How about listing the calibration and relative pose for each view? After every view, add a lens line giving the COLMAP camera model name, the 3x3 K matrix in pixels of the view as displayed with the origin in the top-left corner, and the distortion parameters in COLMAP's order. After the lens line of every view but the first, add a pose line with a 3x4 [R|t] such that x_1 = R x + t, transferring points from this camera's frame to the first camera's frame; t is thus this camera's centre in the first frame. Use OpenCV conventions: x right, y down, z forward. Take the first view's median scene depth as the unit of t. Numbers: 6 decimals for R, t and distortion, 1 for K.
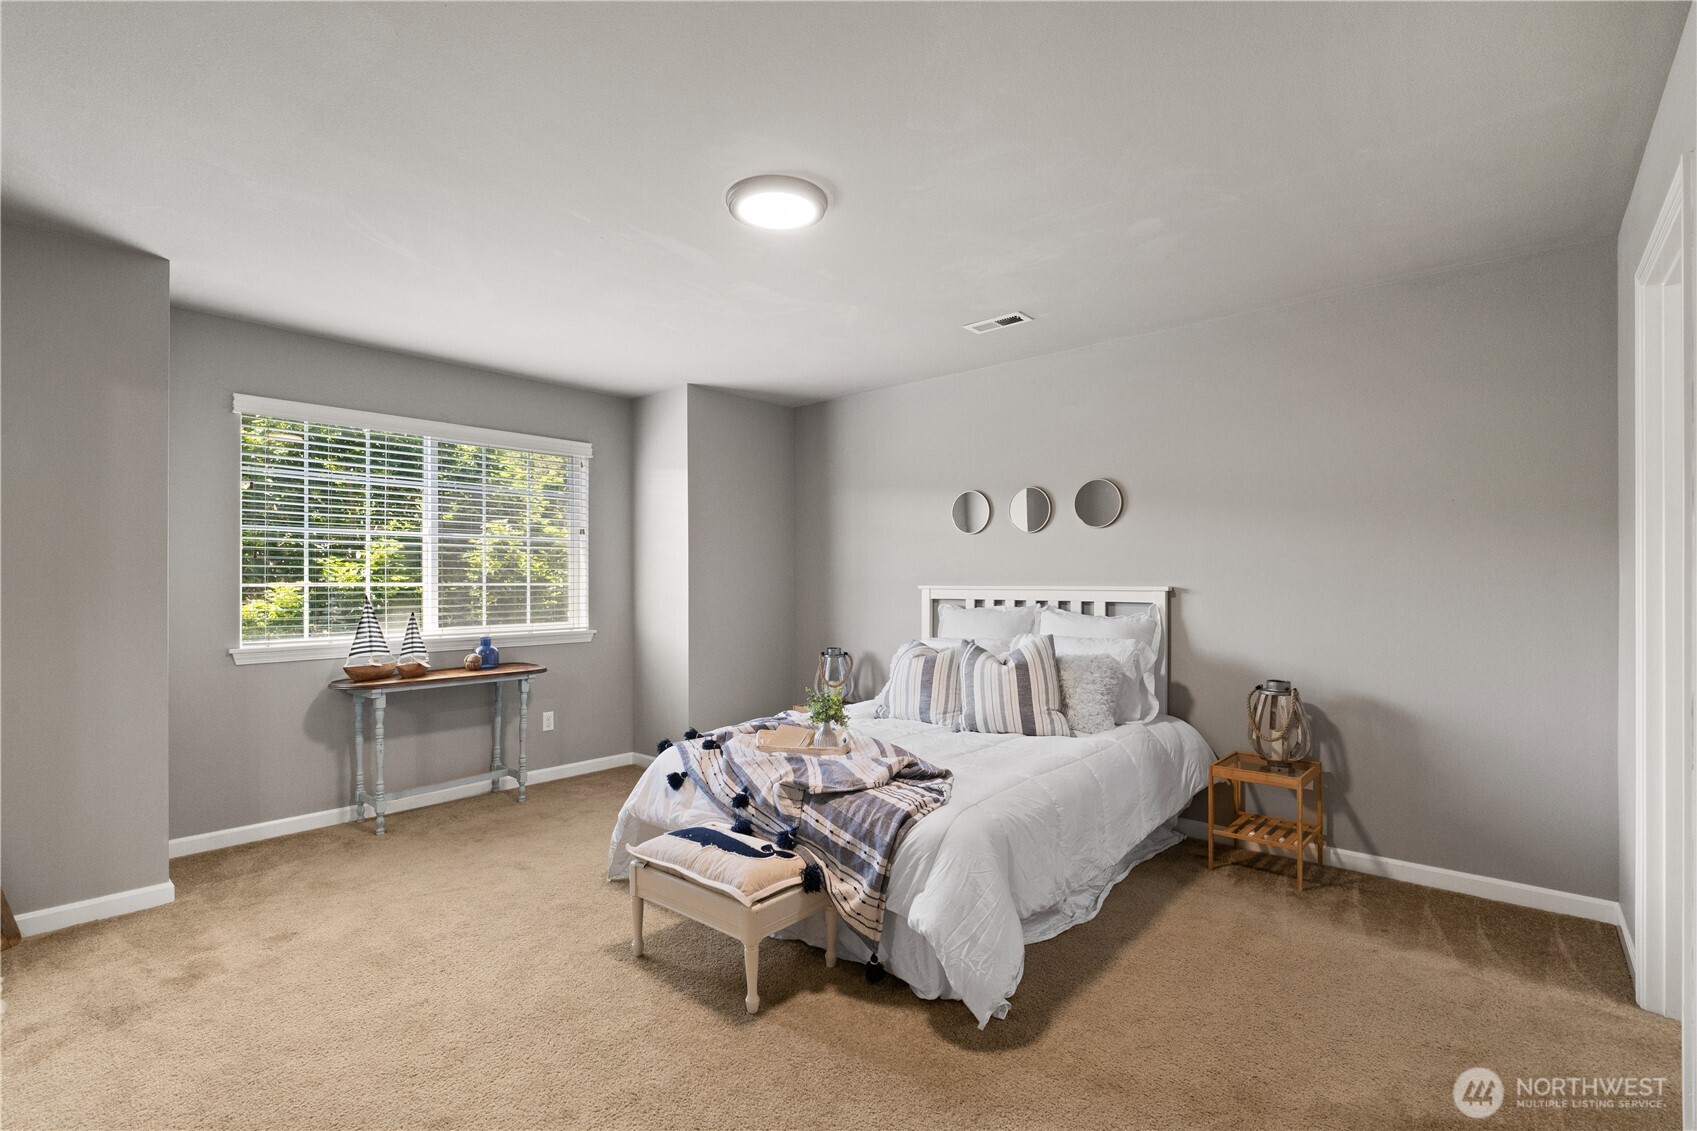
lens RADIAL K [[776.8, 0, 848.5], [0, 776.8, 565.5], [0, 0, 1]] dist [-0.008248, 0.000634]
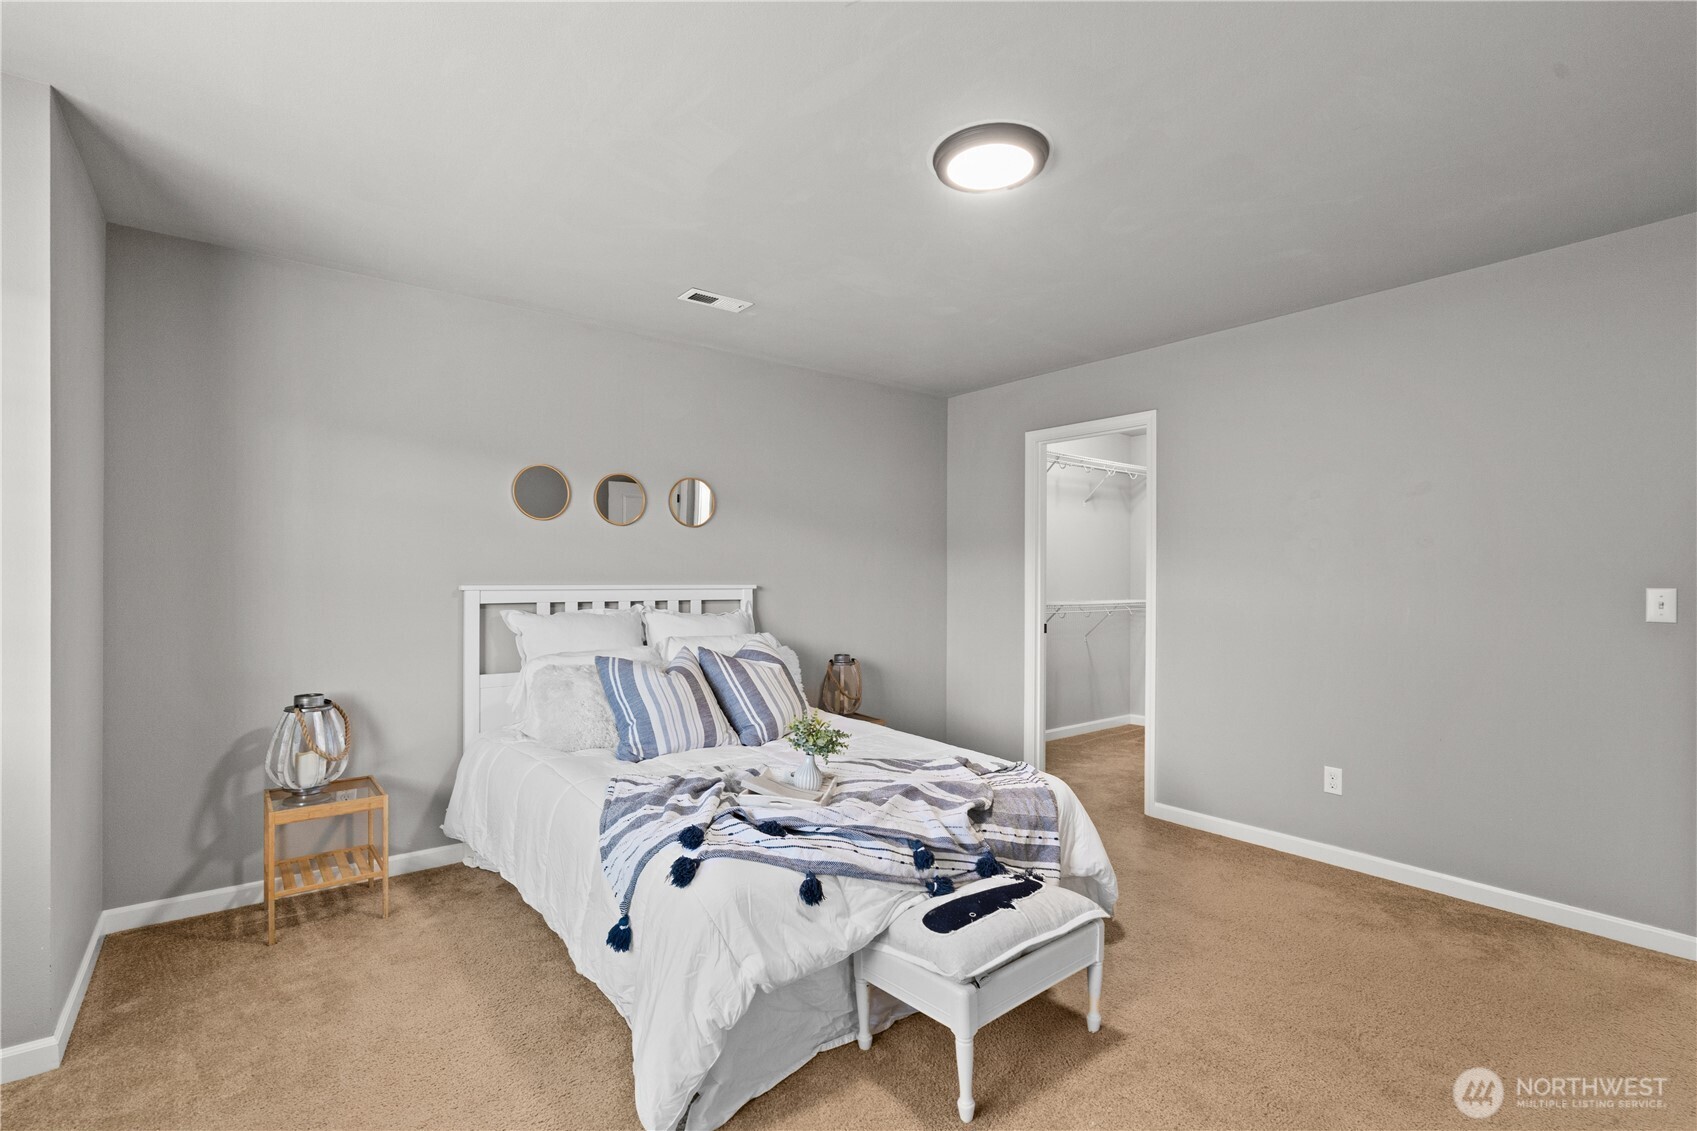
lens RADIAL K [[766.2, 0, 835.6], [0, 766.2, 571.7], [0, 0, 1]] dist [-0.004431, 0.000130]
pose [[0.190595, 0.005393, 0.981654, -0.667517], [-0.024173, 0.999707, -0.000799, 0.007016], [-0.981371, -0.023577, 0.190670, 0.676629]]
